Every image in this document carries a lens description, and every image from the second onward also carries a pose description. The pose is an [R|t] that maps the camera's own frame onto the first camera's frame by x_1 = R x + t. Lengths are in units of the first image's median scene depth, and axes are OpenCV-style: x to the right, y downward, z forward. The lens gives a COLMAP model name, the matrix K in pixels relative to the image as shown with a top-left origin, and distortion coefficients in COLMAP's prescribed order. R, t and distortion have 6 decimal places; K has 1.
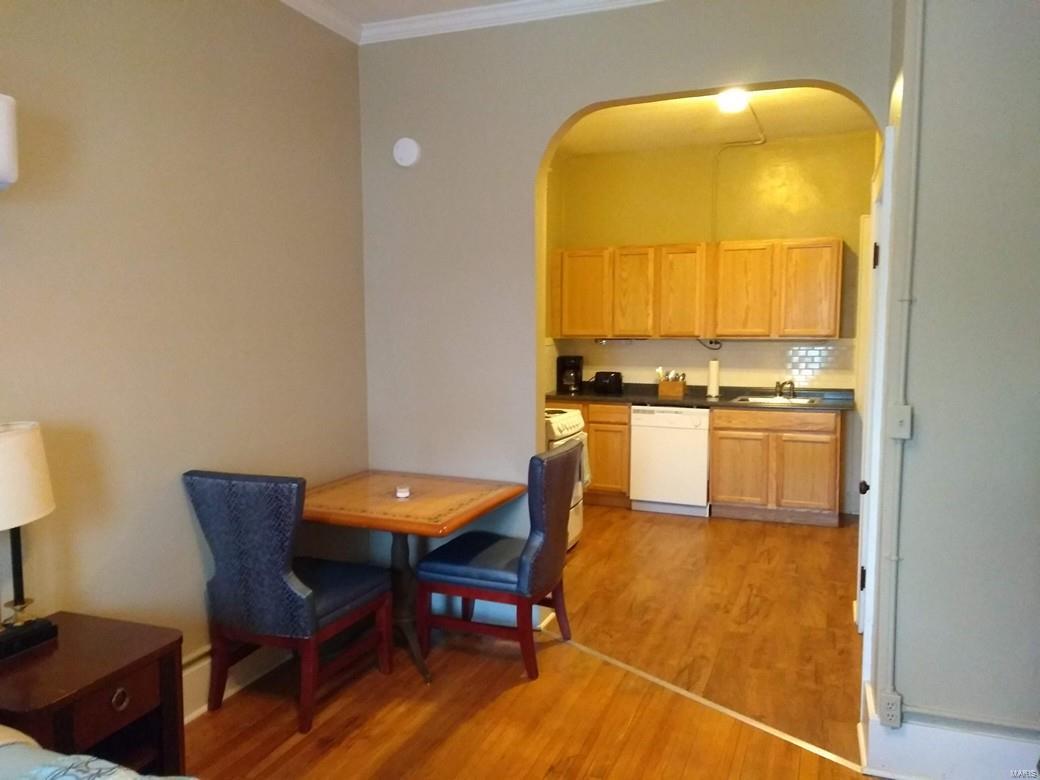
lens RADIAL K [[804.6, 0, 520.0], [0, 804.6, 390.0], [0, 0, 1]] dist [0.045948, -0.054684]
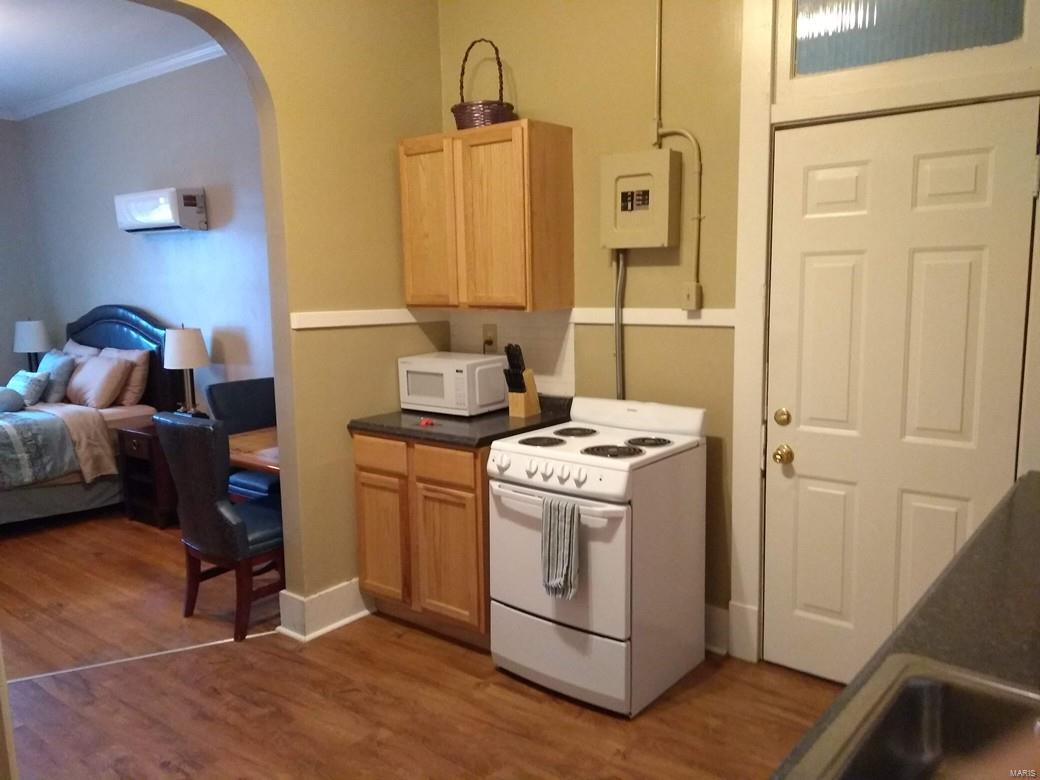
lens RADIAL K [[804.6, 0, 520.0], [0, 804.6, 390.0], [0, 0, 1]] dist [0.045948, -0.054684]
pose [[-0.290621, 0.142391, -0.946184, 0.791484], [-0.072243, 0.982777, 0.170087, -0.145944], [0.954107, 0.117786, -0.275329, 1.525498]]
